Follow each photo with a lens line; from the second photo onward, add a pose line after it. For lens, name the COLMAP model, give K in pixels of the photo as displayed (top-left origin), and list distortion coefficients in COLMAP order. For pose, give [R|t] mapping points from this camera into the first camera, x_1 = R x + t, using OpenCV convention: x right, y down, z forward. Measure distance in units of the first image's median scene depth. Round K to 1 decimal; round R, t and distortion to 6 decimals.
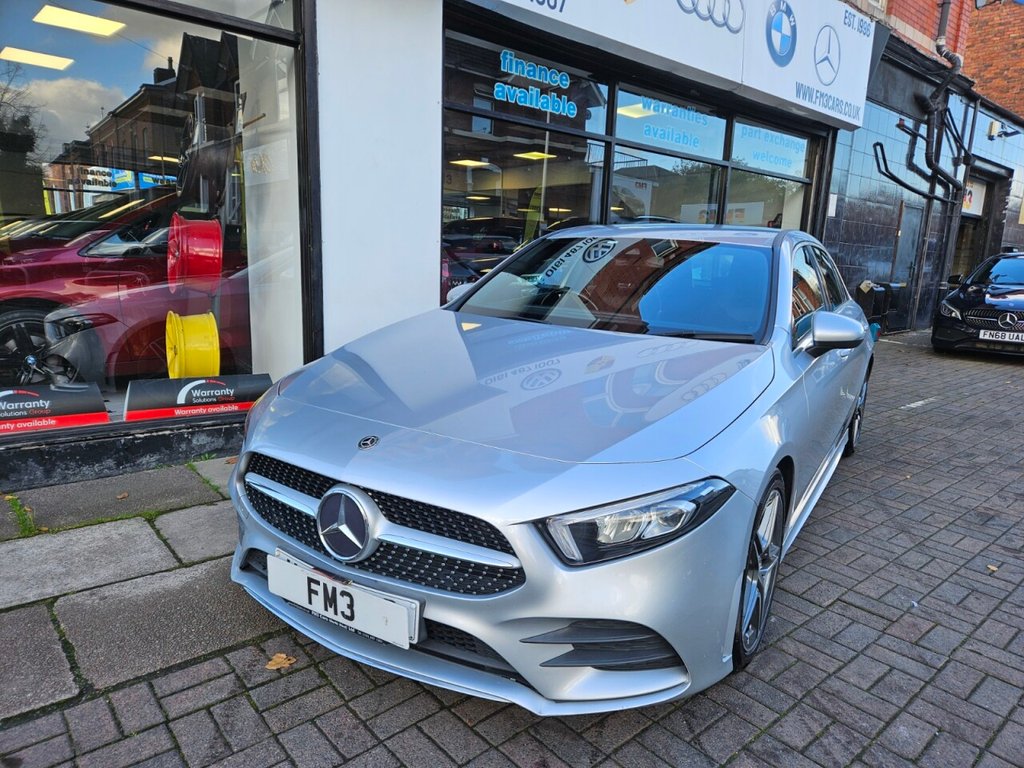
lens RADIAL K [[672.6, 0, 516.3], [0, 672.6, 388.8], [0, 0, 1]] dist [0.073525, -0.058373]
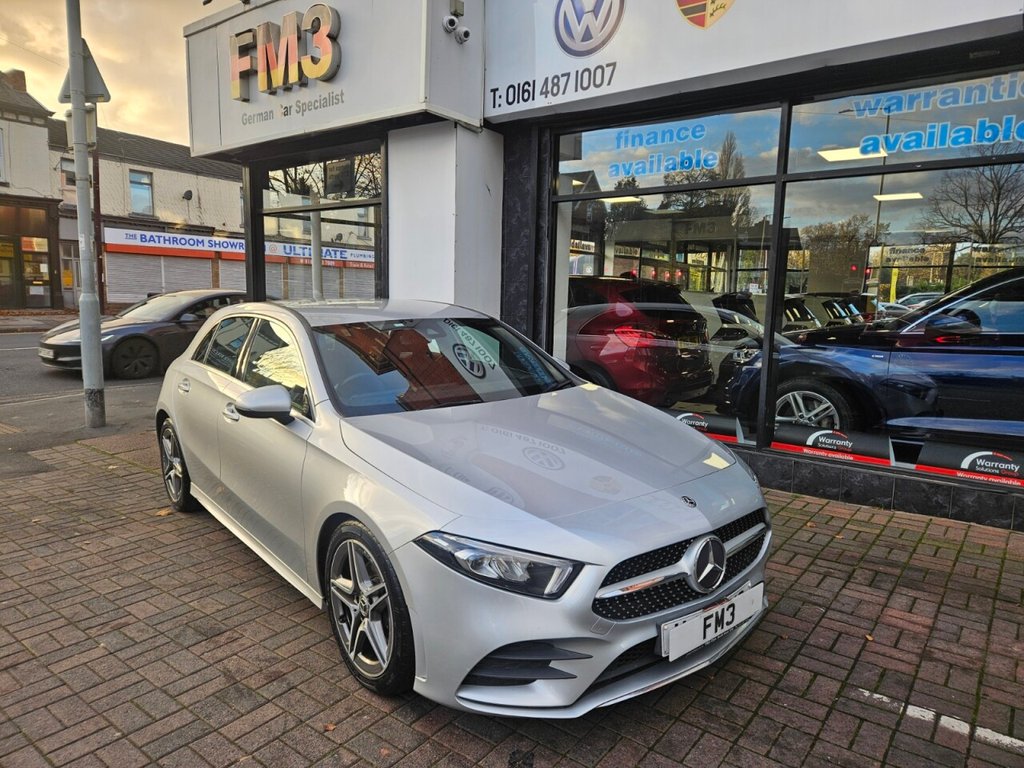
lens RADIAL K [[670.6, 0, 518.6], [0, 670.6, 380.0], [0, 0, 1]] dist [0.073763, -0.057857]
pose [[0.202466, 0.089781, -0.975165, 0.621976], [-0.199678, 0.978653, 0.048645, -0.095412], [0.958716, 0.184870, 0.216072, 0.449382]]
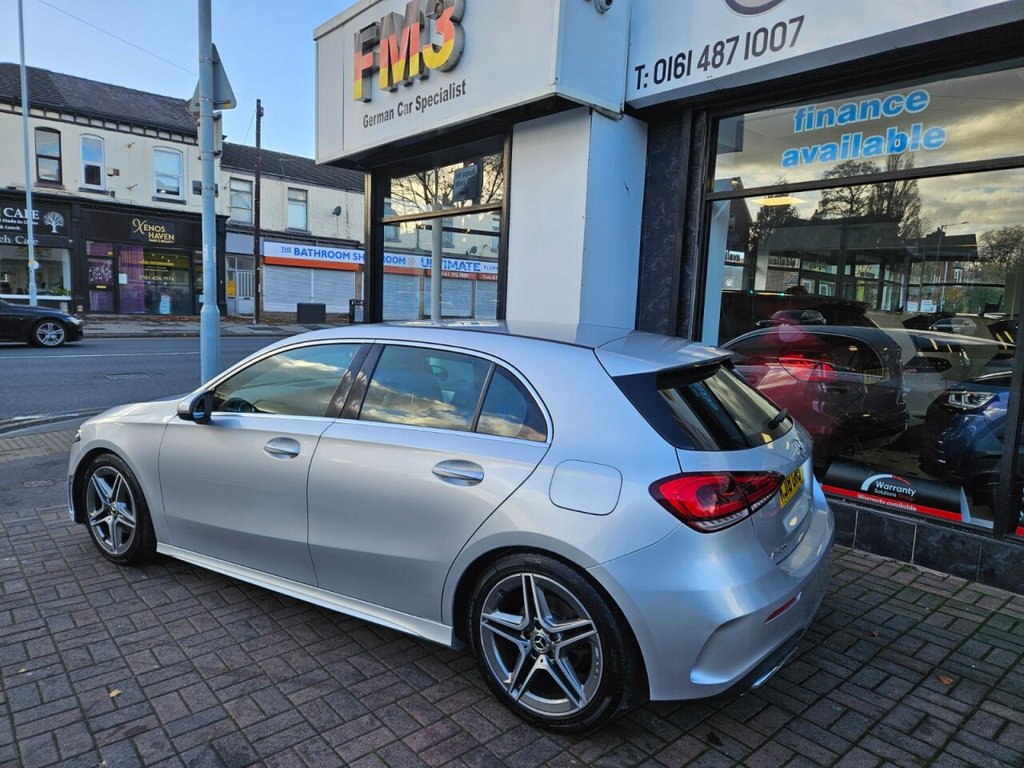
lens RADIAL K [[673.3, 0, 510.0], [0, 673.3, 381.0], [0, 0, 1]] dist [0.073081, -0.057143]
pose [[-0.000631, 0.076922, -0.997037, 0.516941], [-0.226107, 0.971205, 0.075072, -0.106528], [0.974102, 0.225484, 0.016779, 0.463115]]
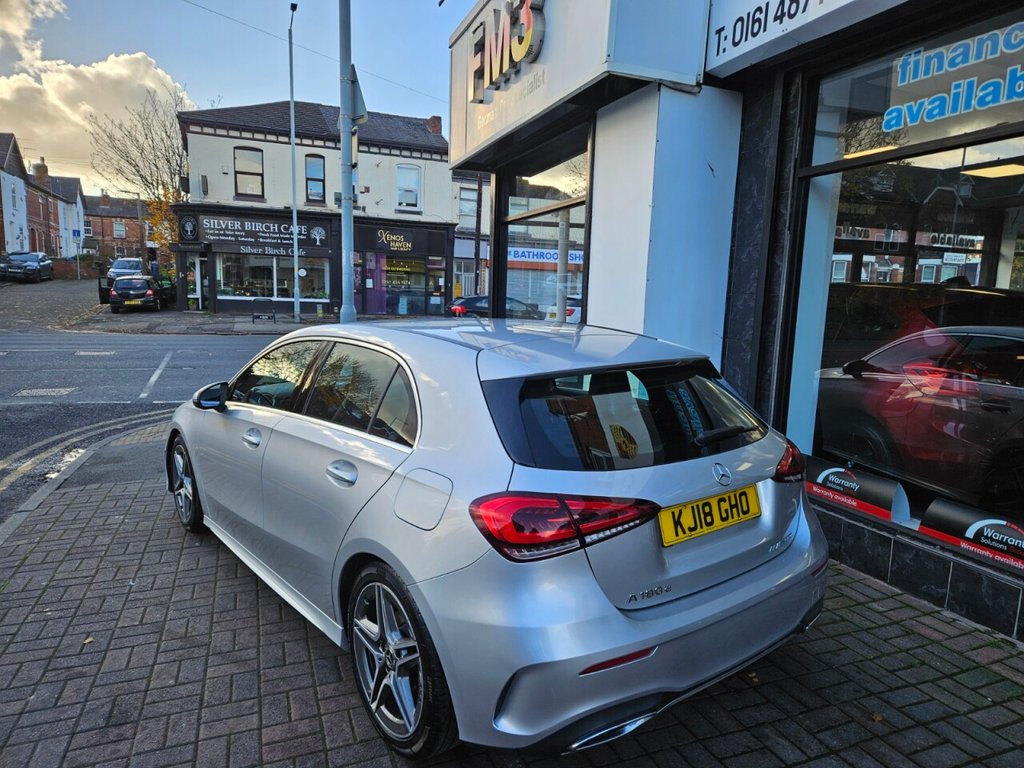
lens RADIAL K [[674.6, 0, 516.1], [0, 674.6, 390.2], [0, 0, 1]] dist [0.073358, -0.057004]
pose [[-0.331886, 0.084863, -0.939494, 0.473228], [-0.219458, 0.961672, 0.164392, -0.138583], [0.917436, 0.260739, -0.300542, 0.599902]]
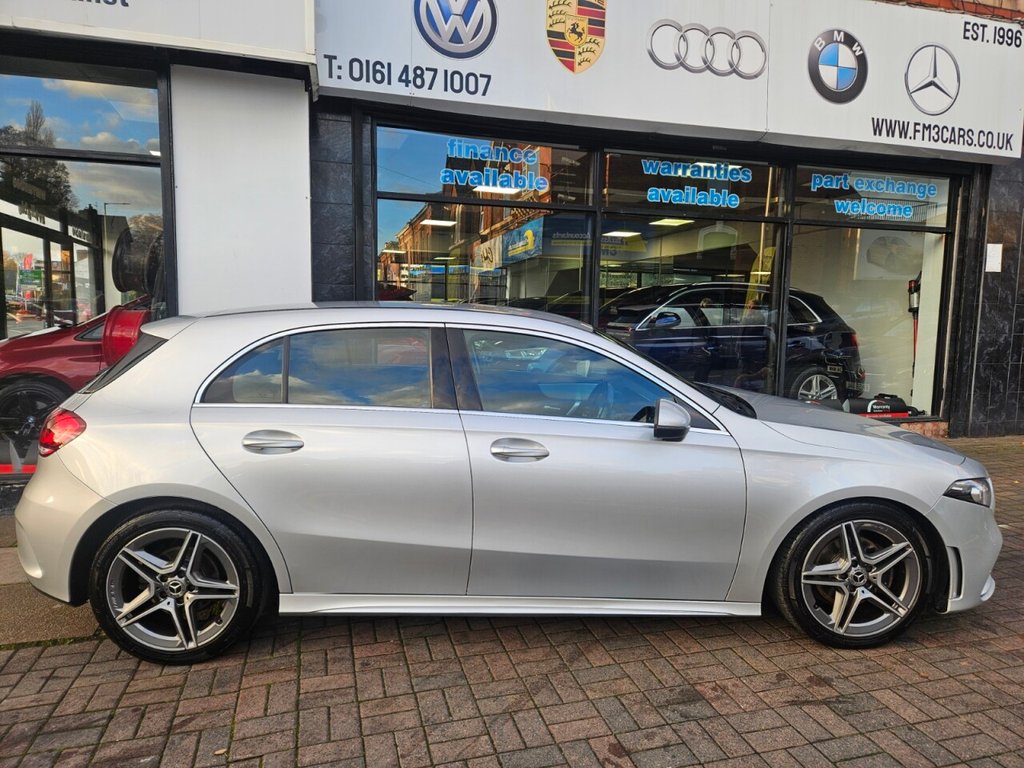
lens RADIAL K [[673.3, 0, 510.0], [0, 673.3, 381.0], [0, 0, 1]] dist [0.073081, -0.057143]
pose [[0.905642, 0.019335, -0.423601, 0.322403], [-0.064857, 0.993522, -0.093313, -0.025238], [0.419053, 0.111981, 0.901030, 0.096205]]
